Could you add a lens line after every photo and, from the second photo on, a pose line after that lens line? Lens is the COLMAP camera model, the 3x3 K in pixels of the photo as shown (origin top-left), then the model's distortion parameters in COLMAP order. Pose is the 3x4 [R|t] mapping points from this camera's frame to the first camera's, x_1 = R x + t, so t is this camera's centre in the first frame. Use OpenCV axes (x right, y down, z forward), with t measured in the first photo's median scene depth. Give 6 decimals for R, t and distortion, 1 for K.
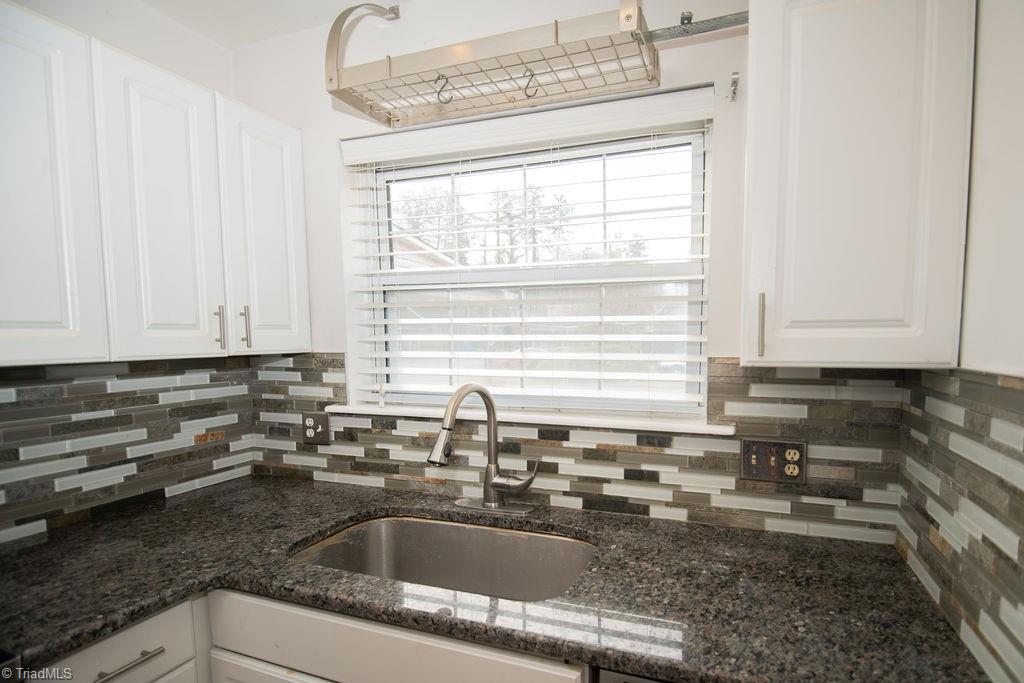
lens RADIAL K [[506.7, 0, 559.5], [0, 506.7, 377.7], [0, 0, 1]] dist [0.004227, -0.004780]
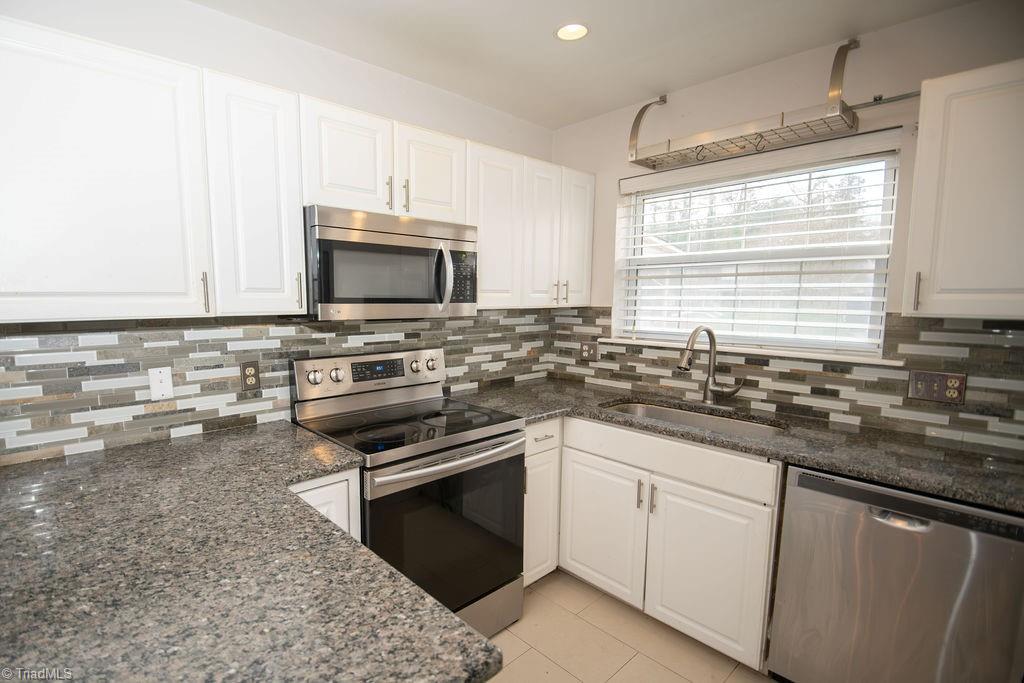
lens RADIAL K [[474.4, 0, 459.8], [0, 474.4, 355.2], [0, 0, 1]] dist [-0.008201, -0.009519]
pose [[0.861934, 0.063923, -0.502975, -0.070779], [-0.043634, 0.997692, 0.052023, 0.059404], [0.505139, -0.022894, 0.862734, -0.700772]]
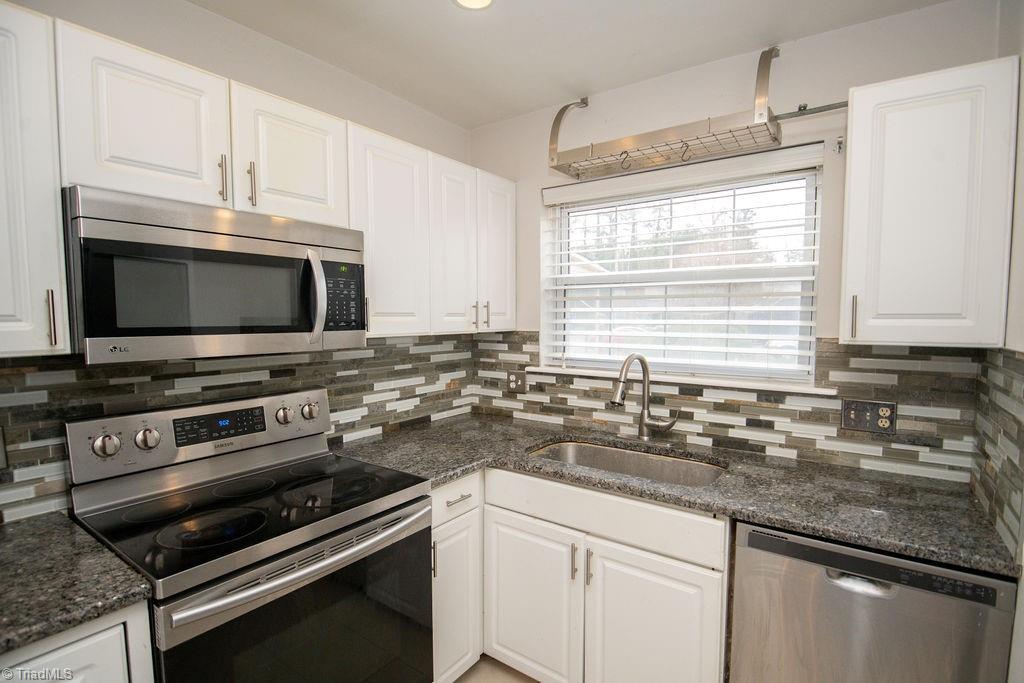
lens RADIAL K [[474.4, 0, 524.1], [0, 474.4, 351.8], [0, 0, 1]] dist [-0.008201, -0.009519]
pose [[0.961685, 0.022379, -0.273241, -0.102577], [-0.023789, 0.999715, -0.001849, 0.016570], [0.273122, 0.008278, 0.961944, -0.390897]]
